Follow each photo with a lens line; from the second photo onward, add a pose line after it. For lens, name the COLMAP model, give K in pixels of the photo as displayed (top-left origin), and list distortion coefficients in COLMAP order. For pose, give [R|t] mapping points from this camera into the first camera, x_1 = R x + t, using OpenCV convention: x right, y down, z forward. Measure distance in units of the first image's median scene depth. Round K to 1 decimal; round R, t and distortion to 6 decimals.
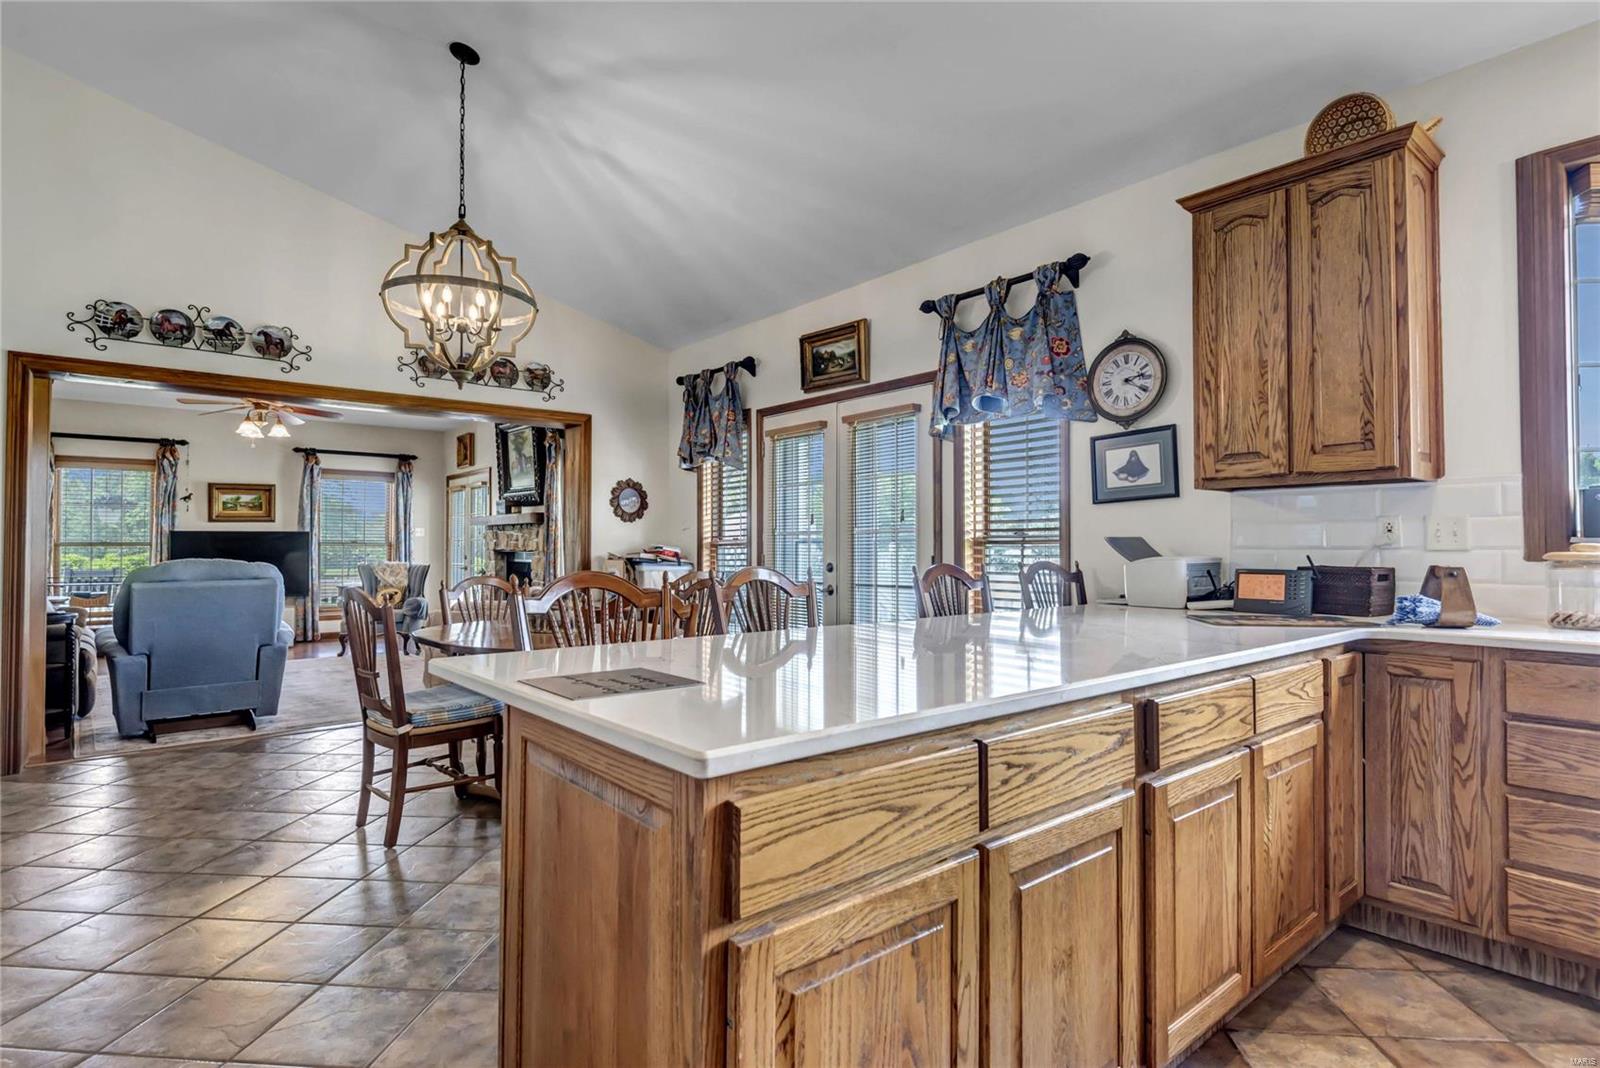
lens RADIAL K [[800.2, 0, 801.8], [0, 800.2, 532.5], [0, 0, 1]] dist [0.002835, -0.006435]
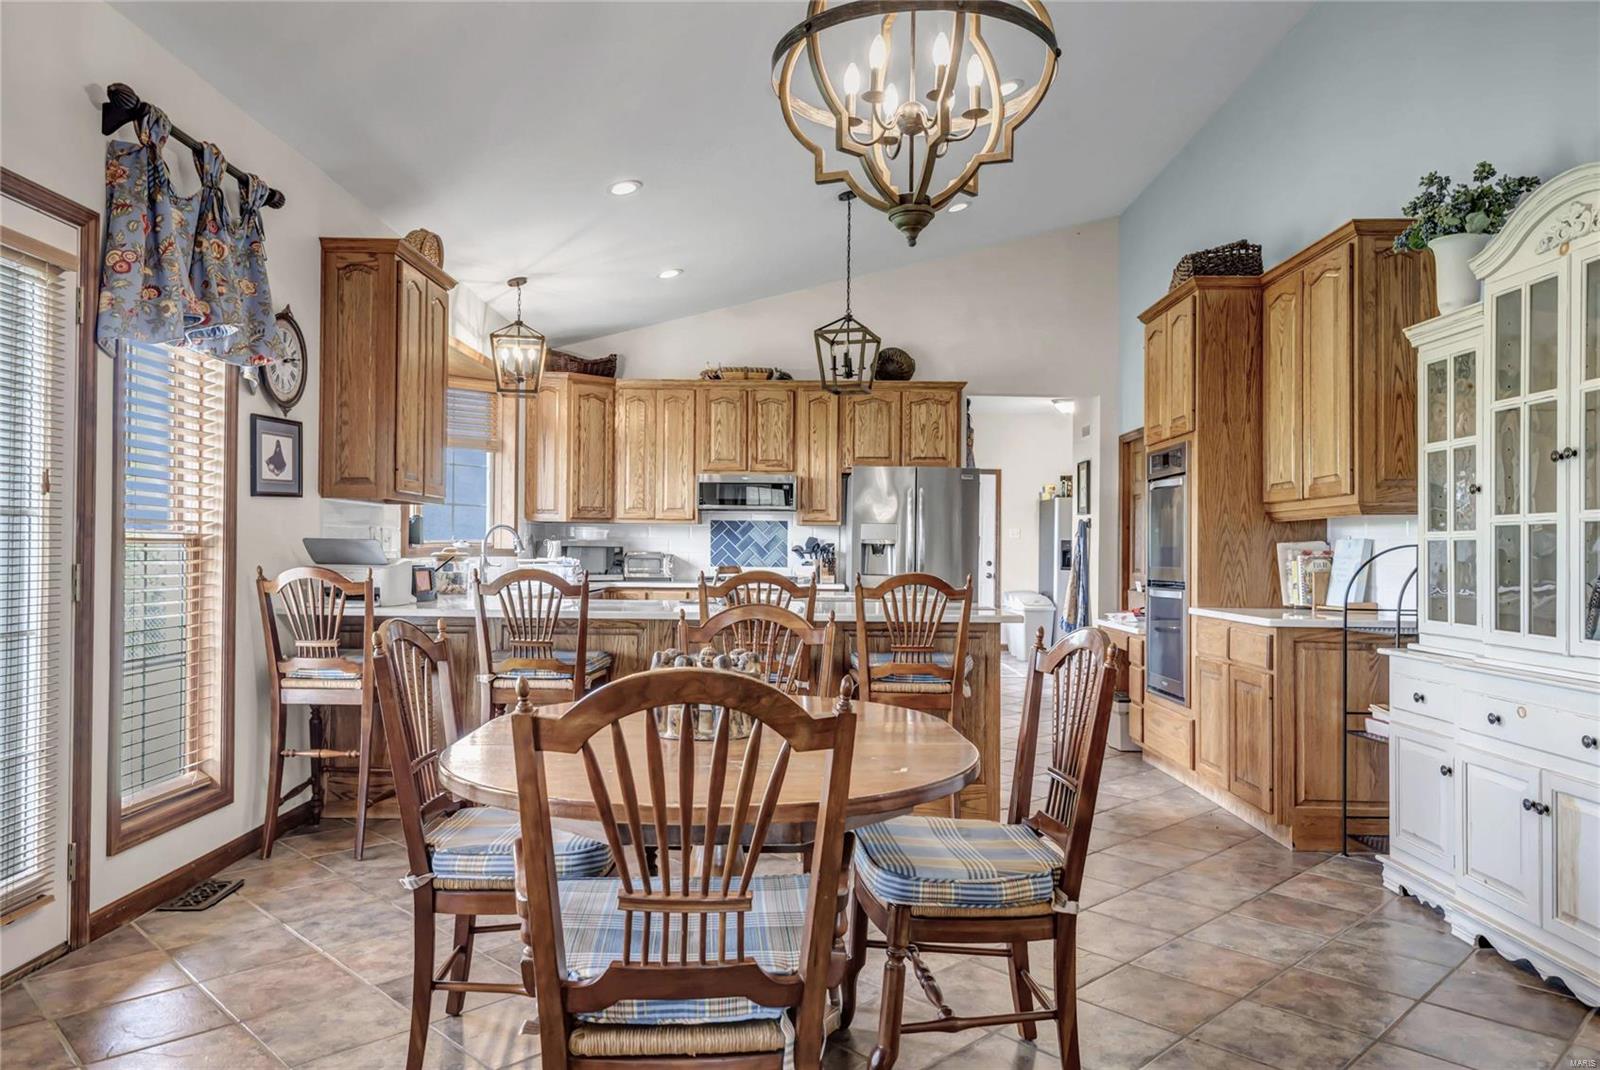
lens RADIAL K [[1100.9, 0, 803.3], [0, 1100.9, 539.1], [0, 0, 1]] dist [0.012937, -0.014323]
pose [[-0.767881, -0.001599, 0.640591, -0.483093], [-0.023887, 0.999373, -0.026139, 0.014831], [-0.640148, -0.035374, -0.767437, 0.923986]]
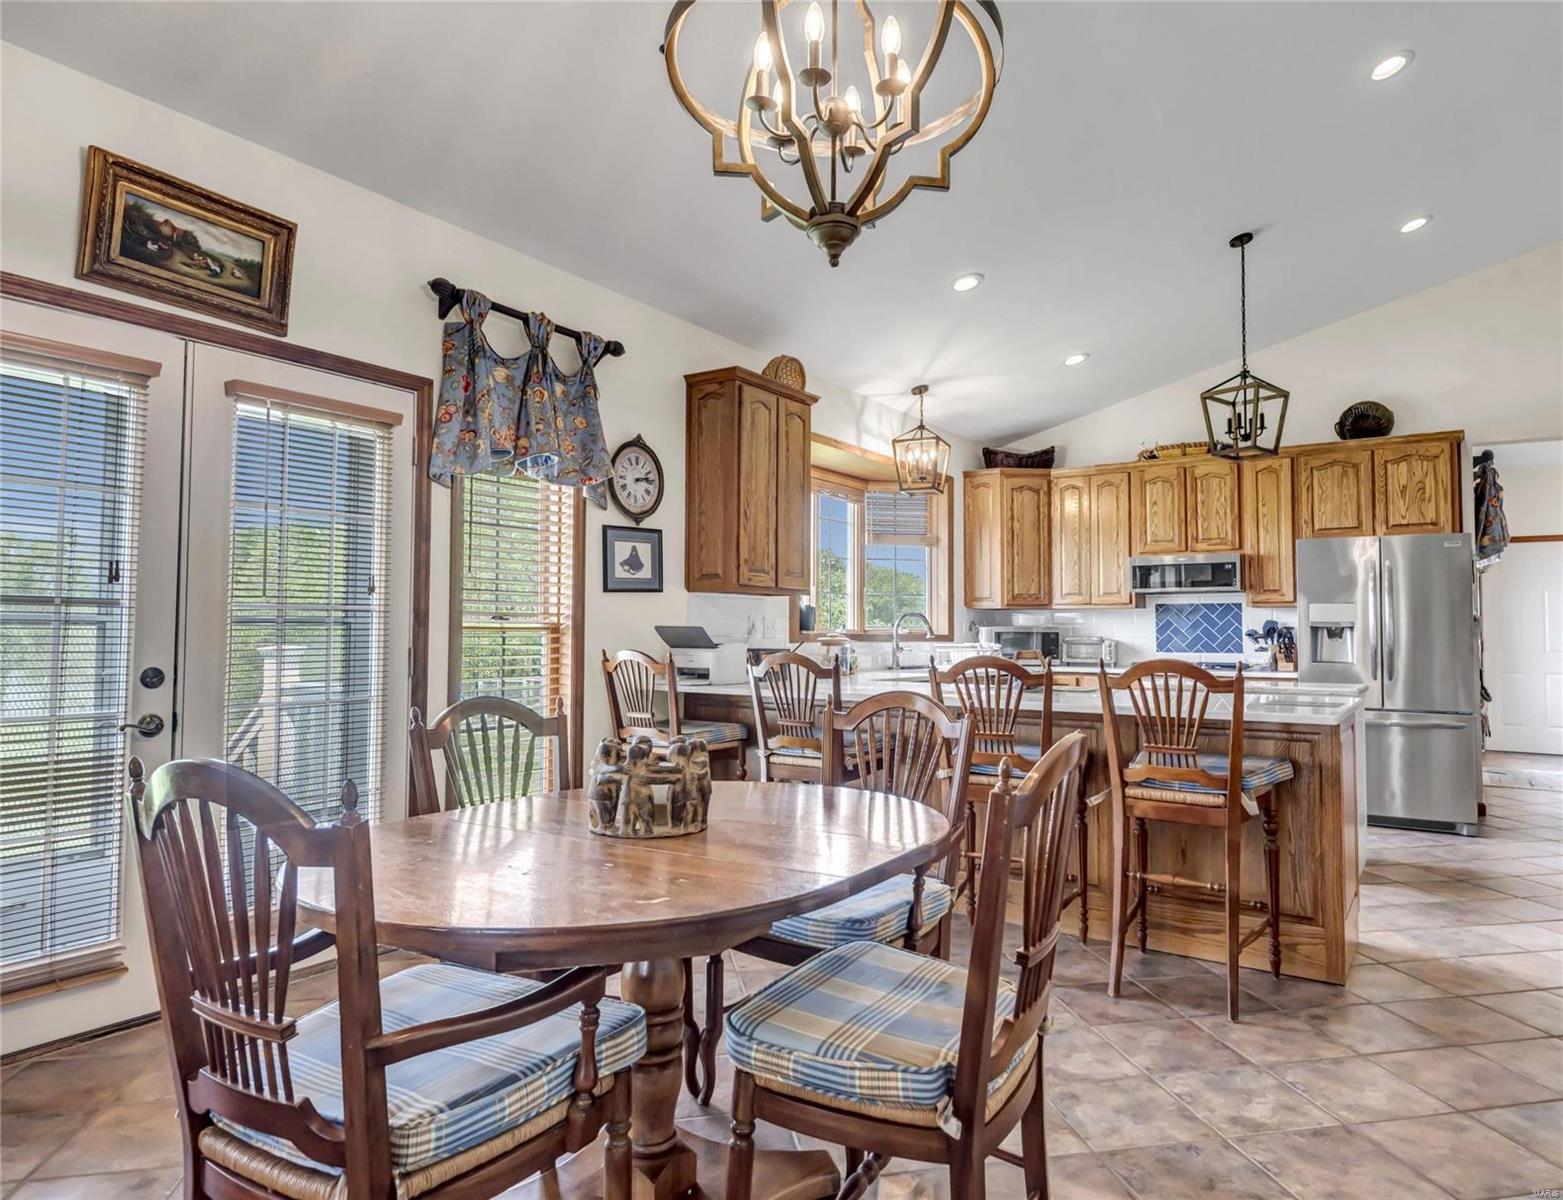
lens RADIAL K [[976.1, 0, 798.6], [0, 976.1, 592.6], [0, 0, 1]] dist [0.022168, -0.008341]
pose [[-0.278504, 0.039446, 0.959625, -0.535899], [-0.023299, 0.998585, -0.047810, 0.010897], [-0.960152, -0.035673, -0.277191, 0.679807]]
